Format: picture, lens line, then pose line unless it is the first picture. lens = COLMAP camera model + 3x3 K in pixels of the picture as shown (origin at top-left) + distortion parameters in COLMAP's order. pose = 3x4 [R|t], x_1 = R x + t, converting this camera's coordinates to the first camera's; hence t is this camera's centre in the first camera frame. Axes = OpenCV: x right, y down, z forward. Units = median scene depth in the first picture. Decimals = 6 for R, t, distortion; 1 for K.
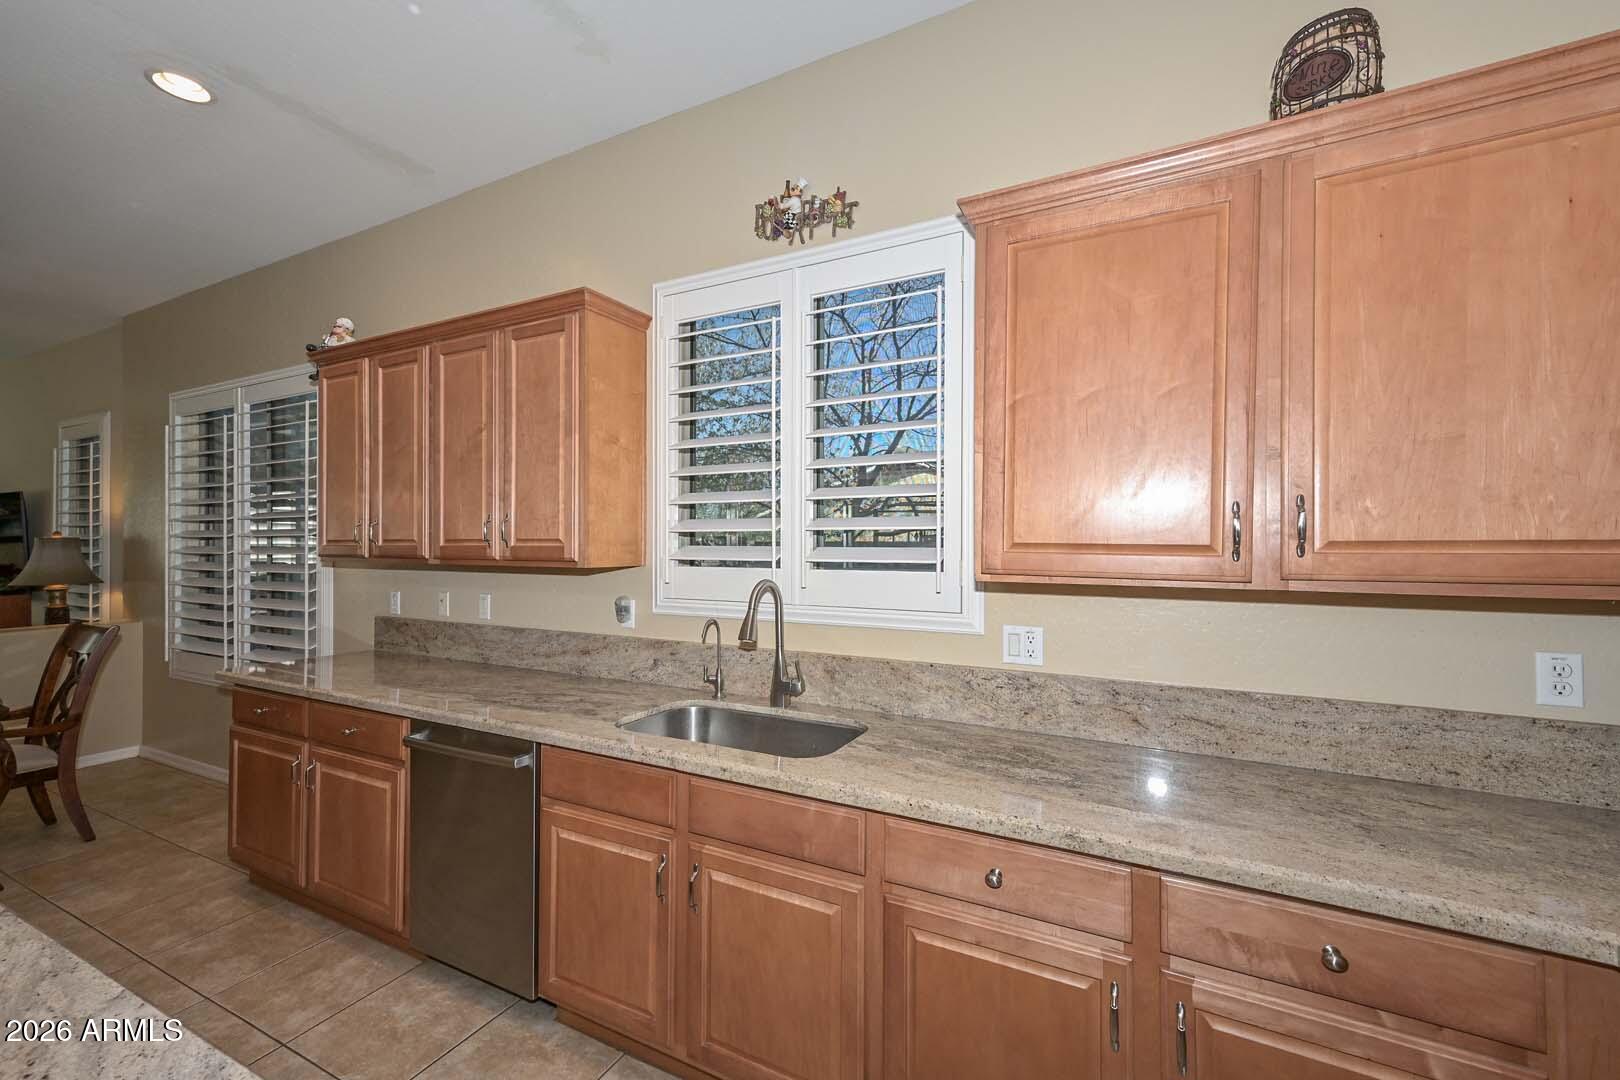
lens RADIAL K [[659.1, 0, 810.0], [0, 659.1, 540.0], [0, 0, 1]] dist [0.011331, -0.000056]
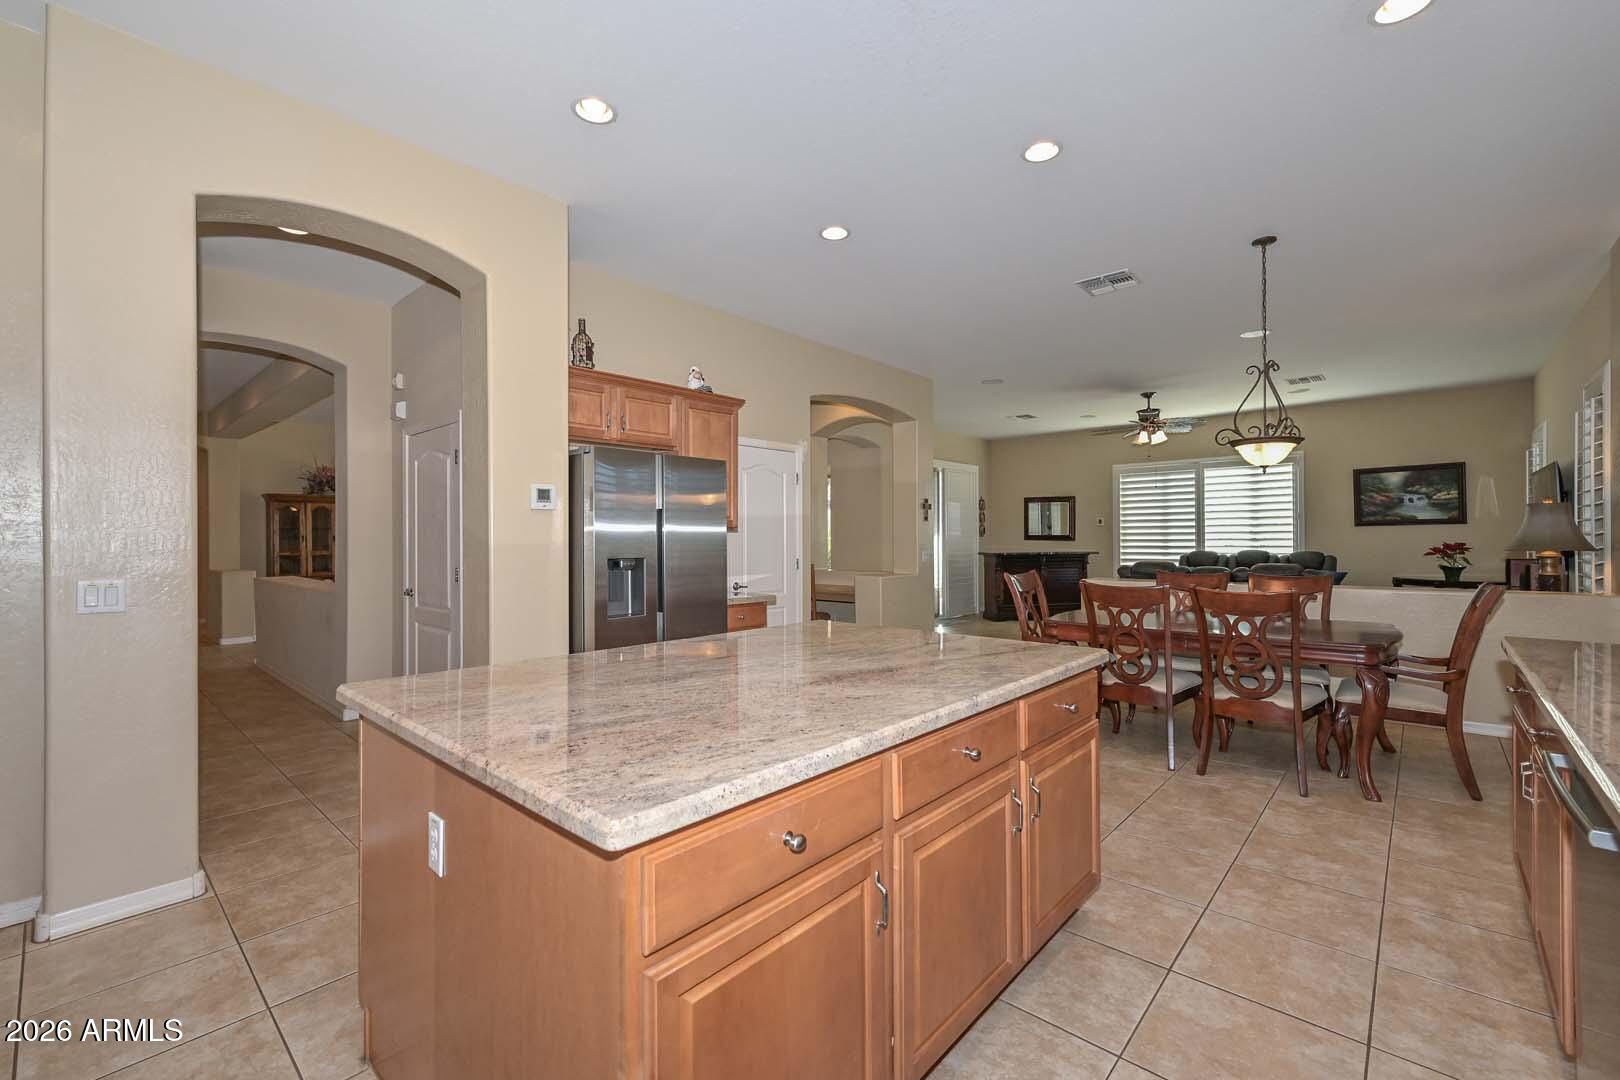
lens RADIAL K [[675.8, 0, 810.0], [0, 675.8, 540.0], [0, 0, 1]] dist [0.001461, 0.000132]
pose [[-0.255394, 0.010047, -0.966785, 0.108254], [0.008816, 0.999929, 0.008062, 0.035324], [0.966797, -0.006464, -0.255464, 0.228452]]
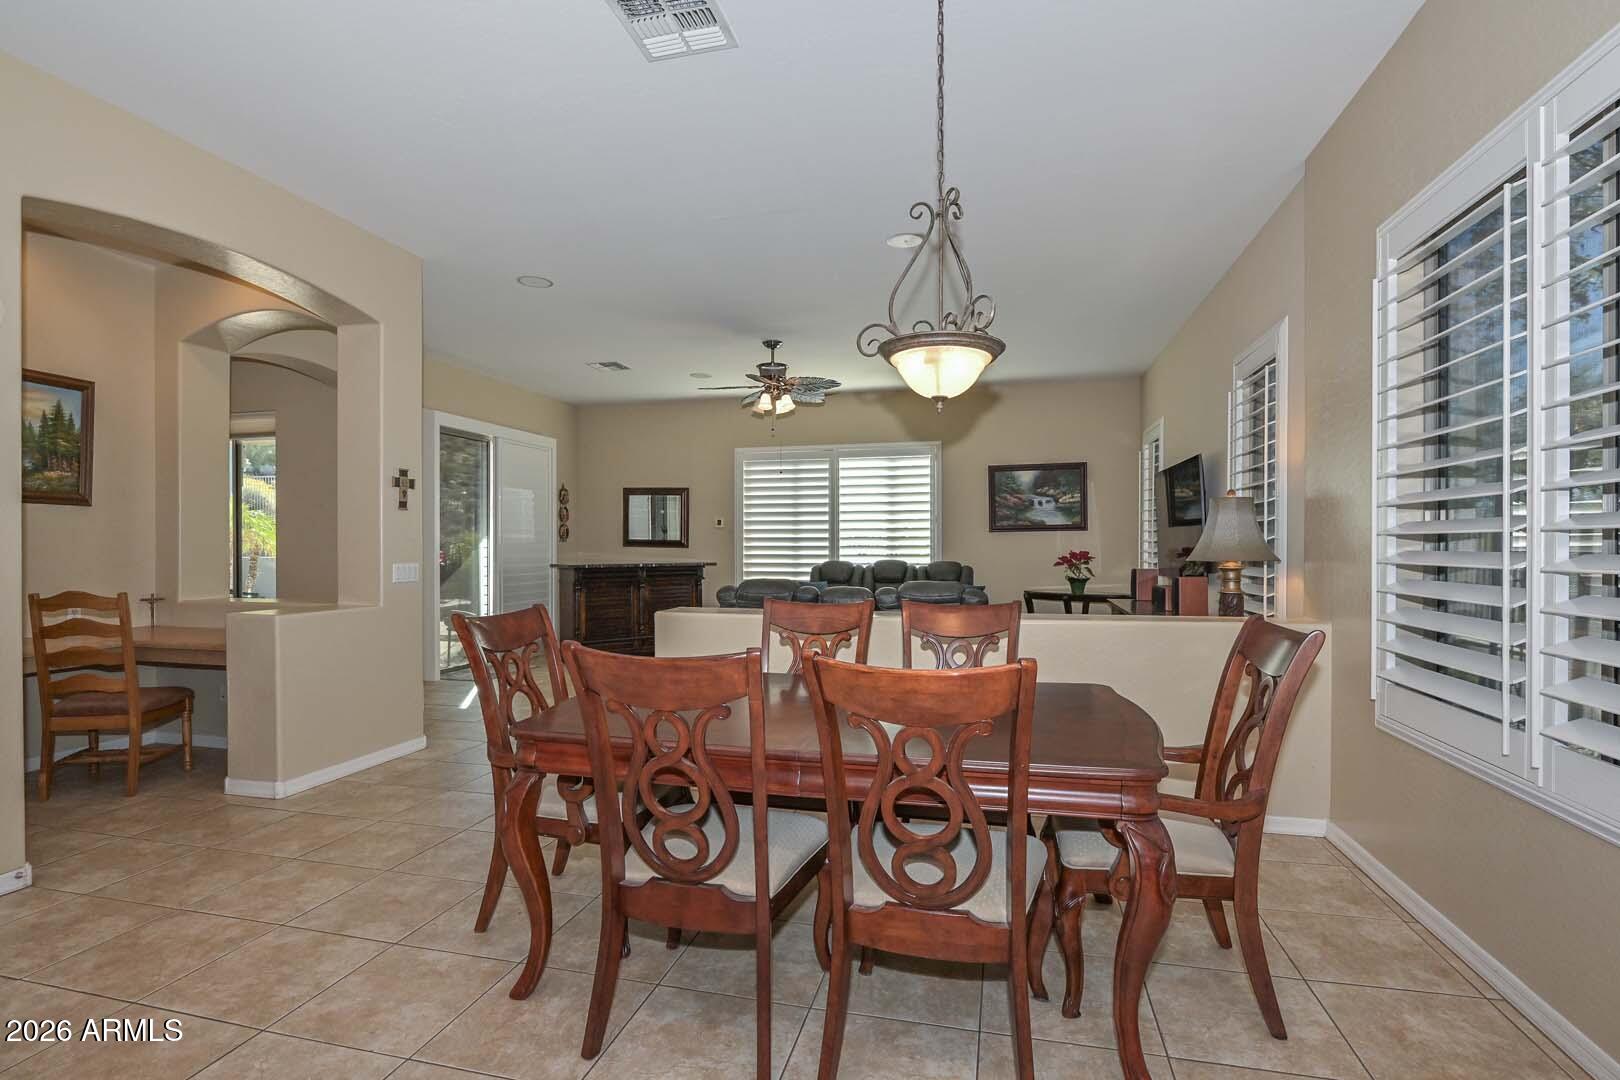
lens RADIAL K [[784.3, 0, 810.0], [0, 784.3, 540.0], [0, 0, 1]] dist [-0.014155, -0.000440]
pose [[0.229696, 0.000357, -0.973262, -0.427008], [-0.000429, 1.000000, 0.000265, 0.045820], [0.973262, 0.000357, 0.229696, 0.378431]]
